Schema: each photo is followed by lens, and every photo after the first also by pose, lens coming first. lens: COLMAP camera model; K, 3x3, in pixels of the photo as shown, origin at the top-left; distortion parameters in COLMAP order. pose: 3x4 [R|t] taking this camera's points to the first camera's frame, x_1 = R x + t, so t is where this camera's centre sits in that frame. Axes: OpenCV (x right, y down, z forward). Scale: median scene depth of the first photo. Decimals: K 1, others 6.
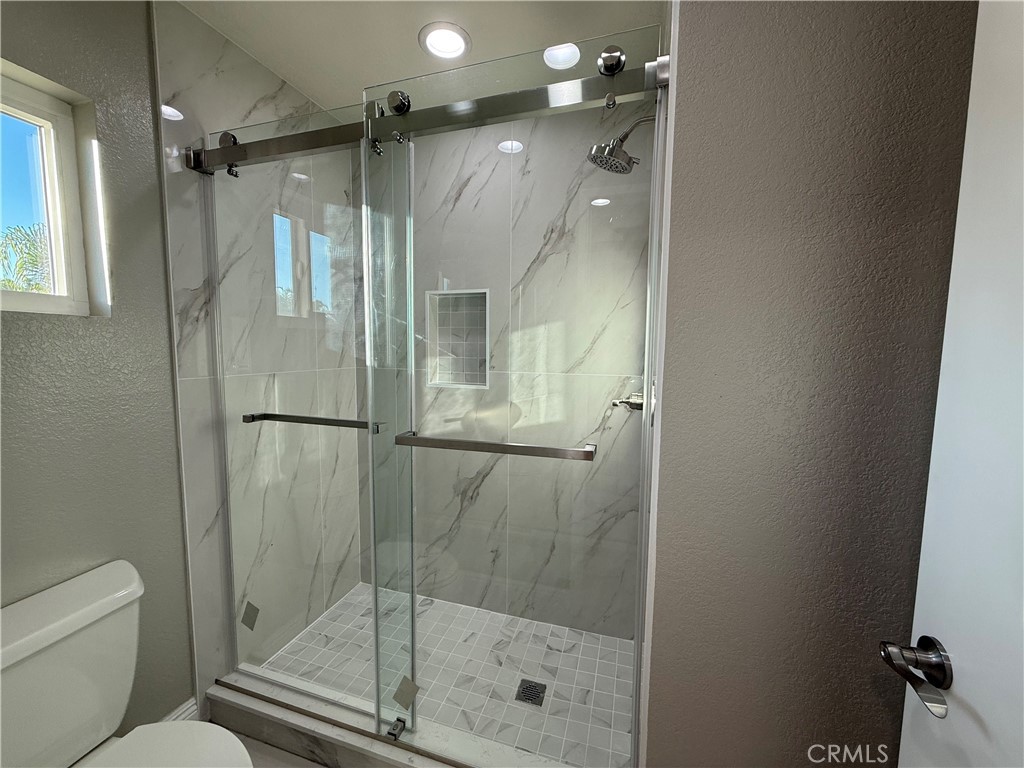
lens RADIAL K [[412.9, 0, 508.1], [0, 412.9, 382.5], [0, 0, 1]] dist [0.012920, -0.000235]
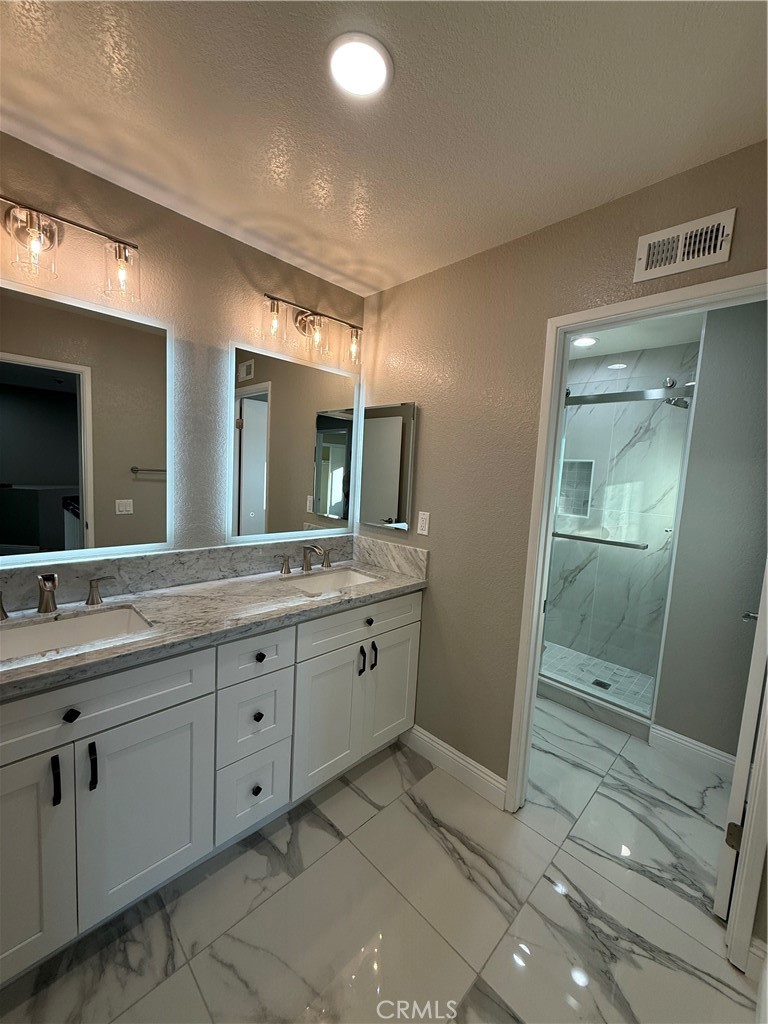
lens RADIAL K [[412.9, 0, 382.4], [0, 412.9, 509.3], [0, 0, 1]] dist [0.012920, -0.000235]
pose [[0.882278, 0.086234, -0.462762, -0.009763], [-0.092074, 0.995702, 0.010002, 0.041096], [0.461635, 0.033784, 0.886426, -0.919657]]
